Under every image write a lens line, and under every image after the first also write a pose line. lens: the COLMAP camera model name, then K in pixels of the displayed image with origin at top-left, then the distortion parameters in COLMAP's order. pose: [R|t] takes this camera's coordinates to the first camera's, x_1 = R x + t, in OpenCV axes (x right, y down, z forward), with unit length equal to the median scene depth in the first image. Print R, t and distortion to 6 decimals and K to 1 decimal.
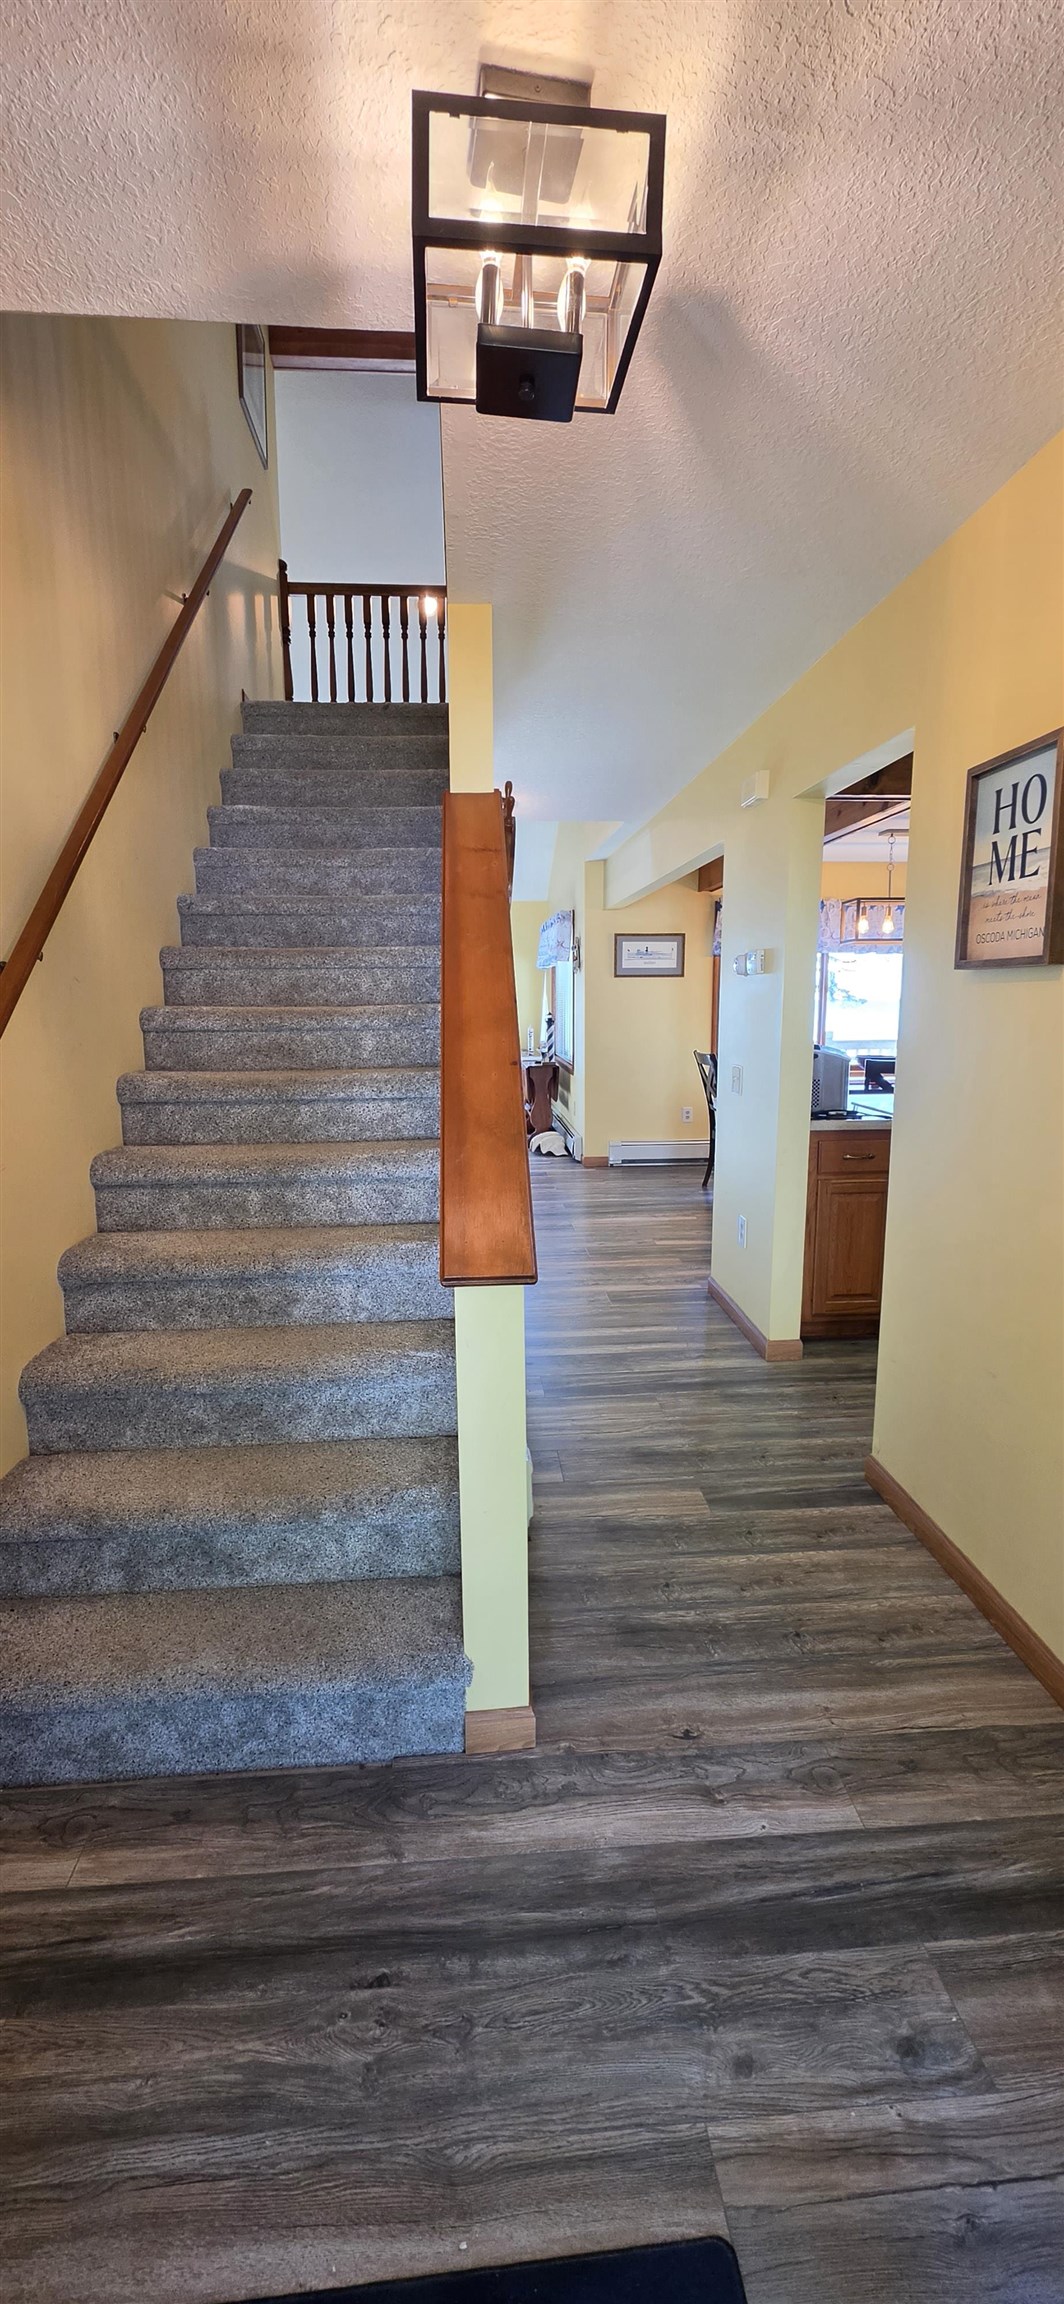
lens RADIAL K [[924.7, 0, 532.0], [0, 924.7, 1152.0], [0, 0, 1]] dist [-0.000649, -0.000090]
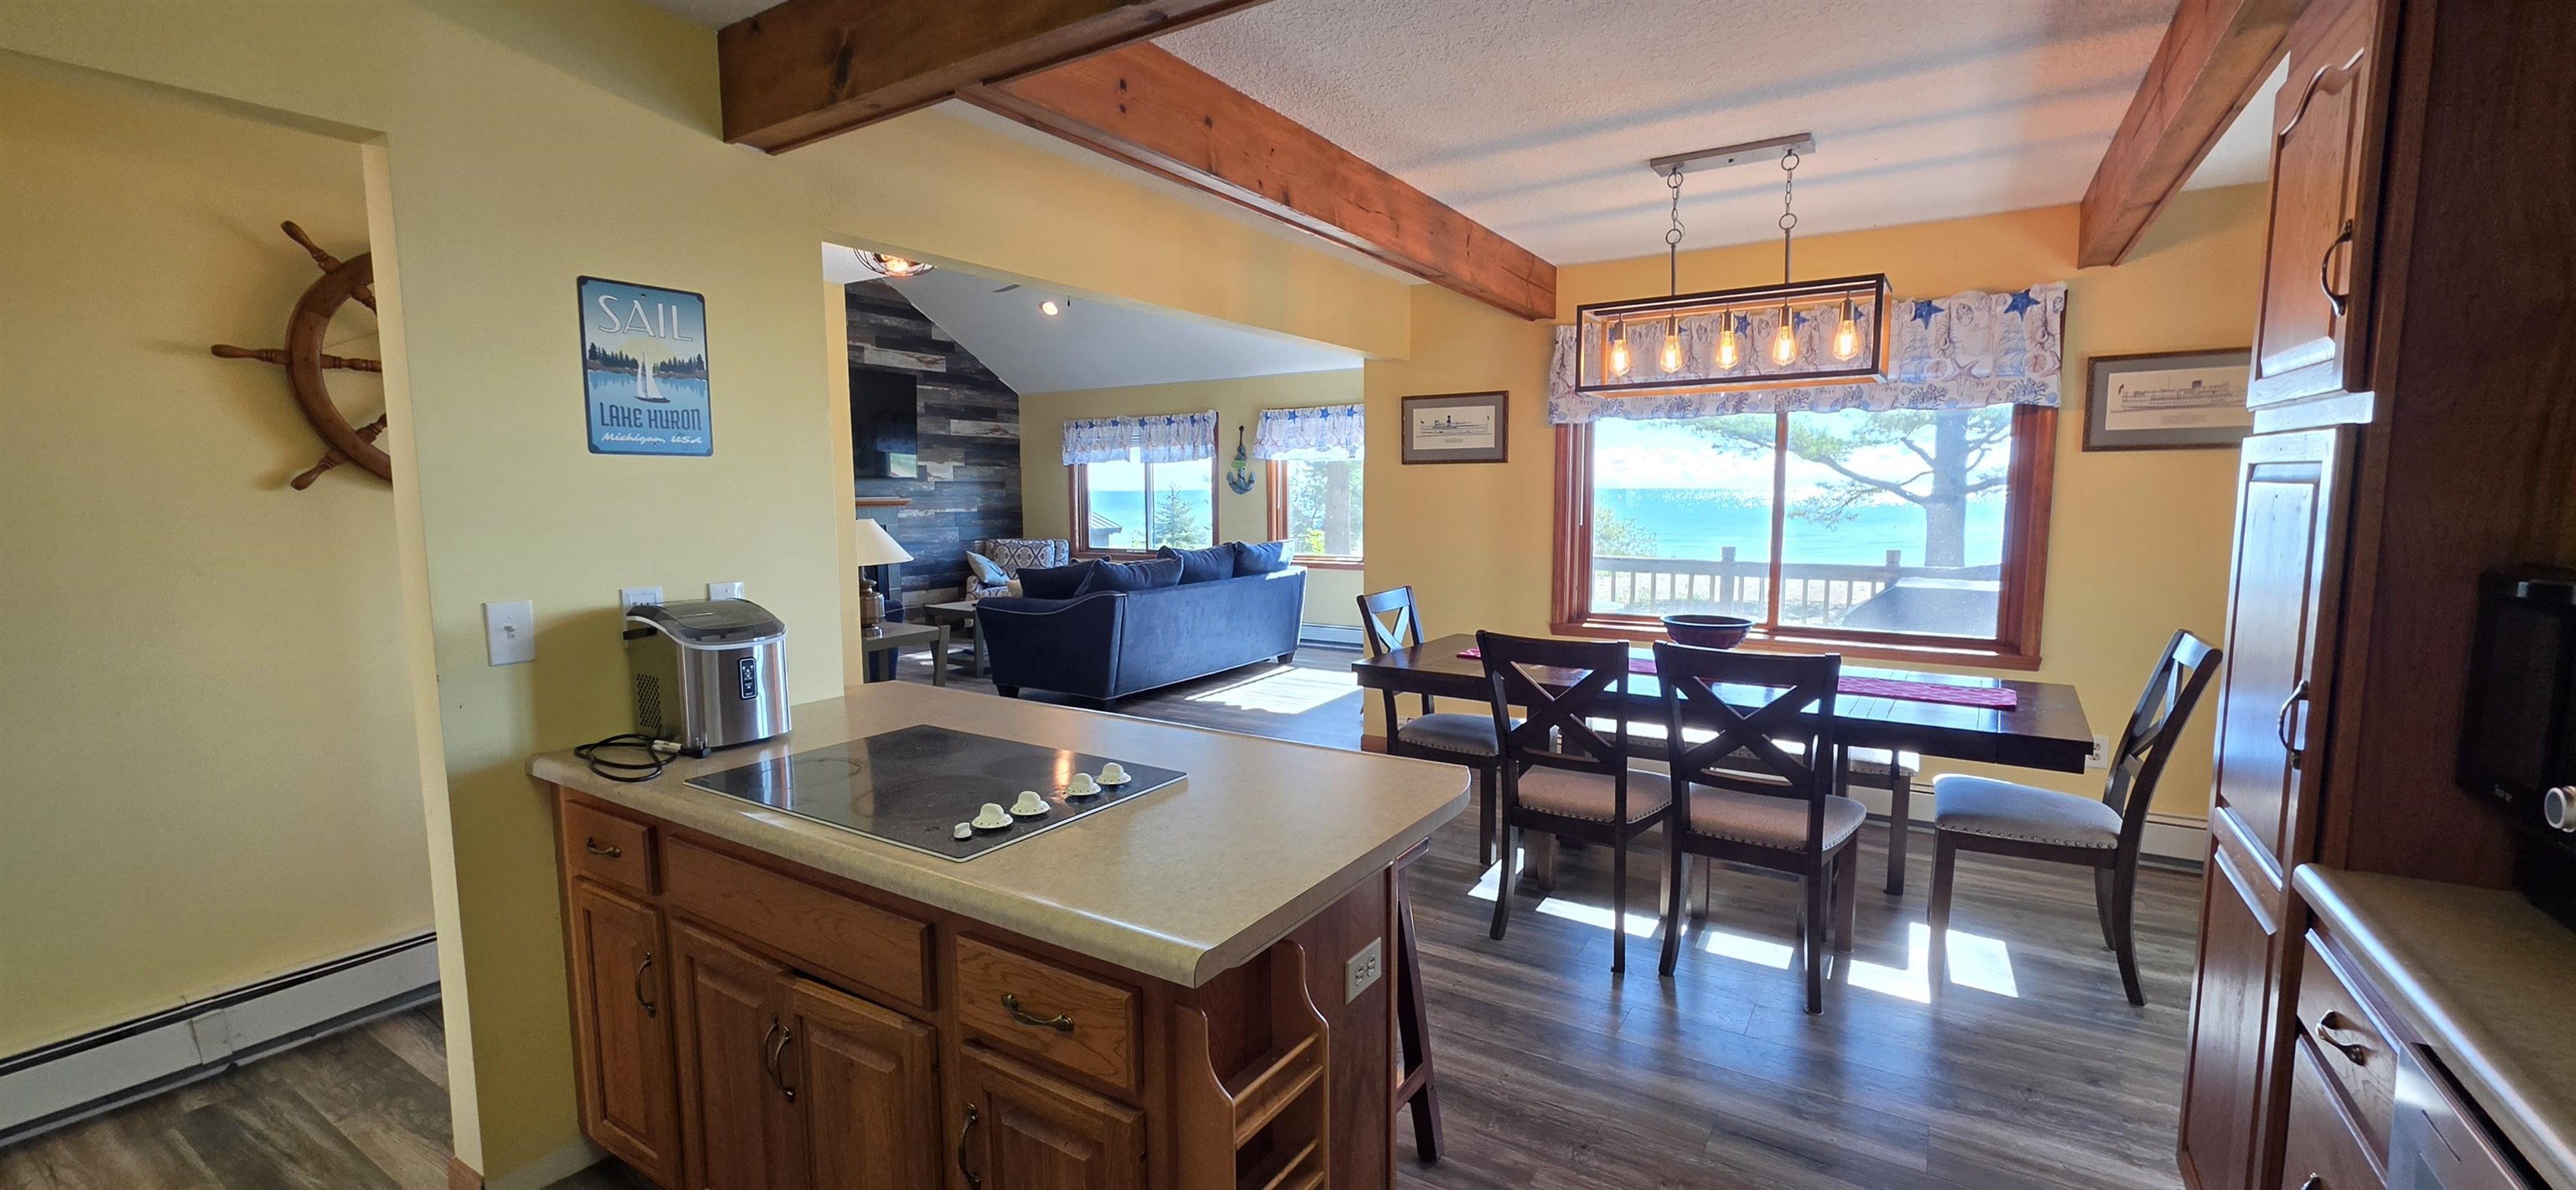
lens RADIAL K [[1033.9, 0, 1288.0], [0, 1033.9, 595.0], [0, 0, 1]] dist [-0.000649, -0.000090]
pose [[0.795661, 0.066283, -0.602105, 0.466497], [-0.105111, 0.994024, -0.029472, -0.068854], [0.596553, 0.086738, 0.797873, 0.386529]]
